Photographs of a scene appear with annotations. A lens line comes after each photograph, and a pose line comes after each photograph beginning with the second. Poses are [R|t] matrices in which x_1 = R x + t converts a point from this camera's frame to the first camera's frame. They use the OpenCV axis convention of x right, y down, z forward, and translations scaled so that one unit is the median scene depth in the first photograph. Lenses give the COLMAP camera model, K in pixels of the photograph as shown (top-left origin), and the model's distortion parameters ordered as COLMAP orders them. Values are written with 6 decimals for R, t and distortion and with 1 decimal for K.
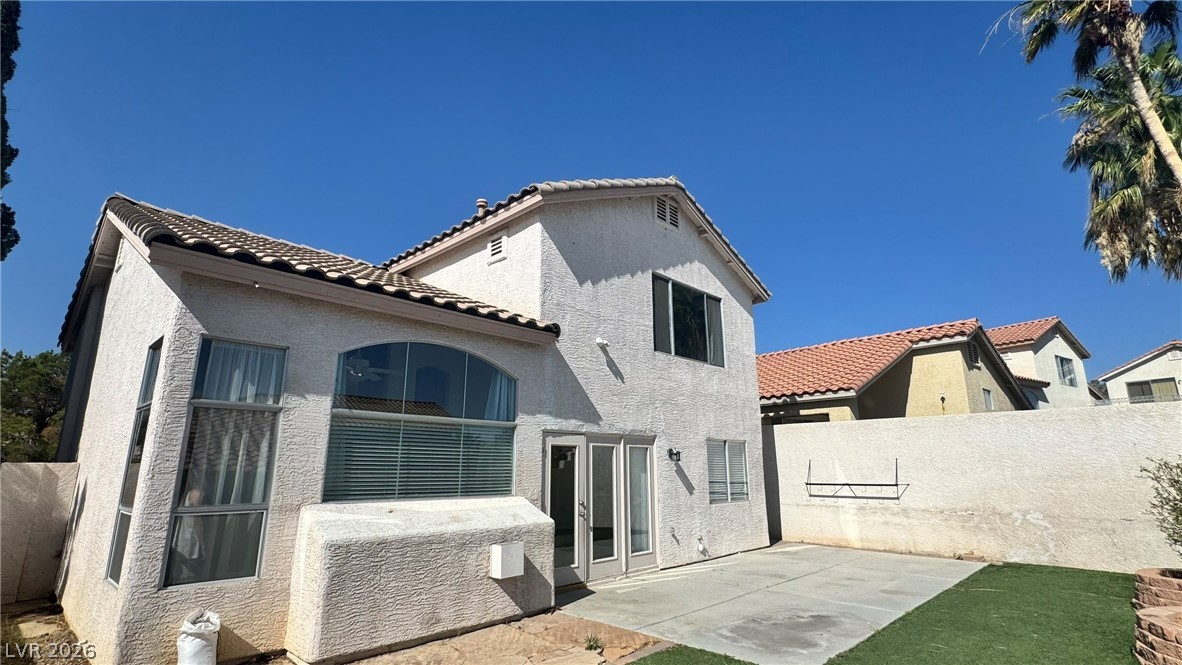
lens RADIAL K [[558.5, 0, 591.0], [0, 558.5, 332.5], [0, 0, 1]] dist [0.000864, 0.000211]
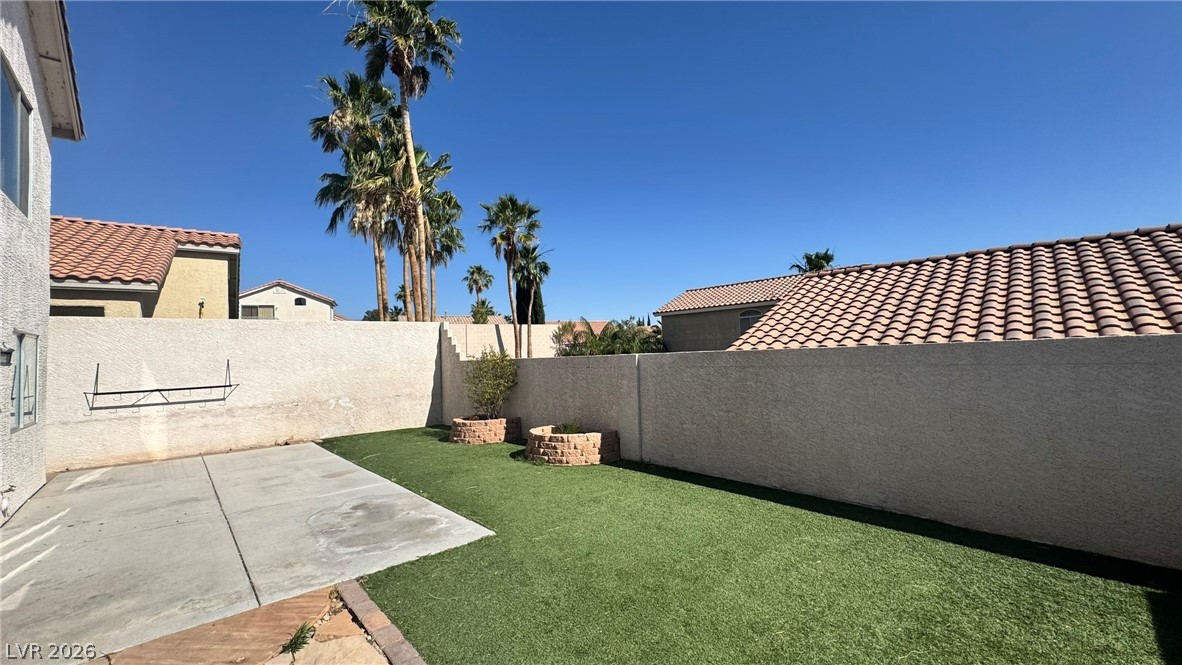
lens RADIAL K [[474.1, 0, 591.0], [0, 474.1, 332.5], [0, 0, 1]] dist [-0.001068, 0.000000]
pose [[0.093260, 0.045790, 0.994588, -0.212099], [-0.197256, 0.979990, -0.026622, 0.071456], [-0.975906, -0.193706, 0.100427, 0.288227]]
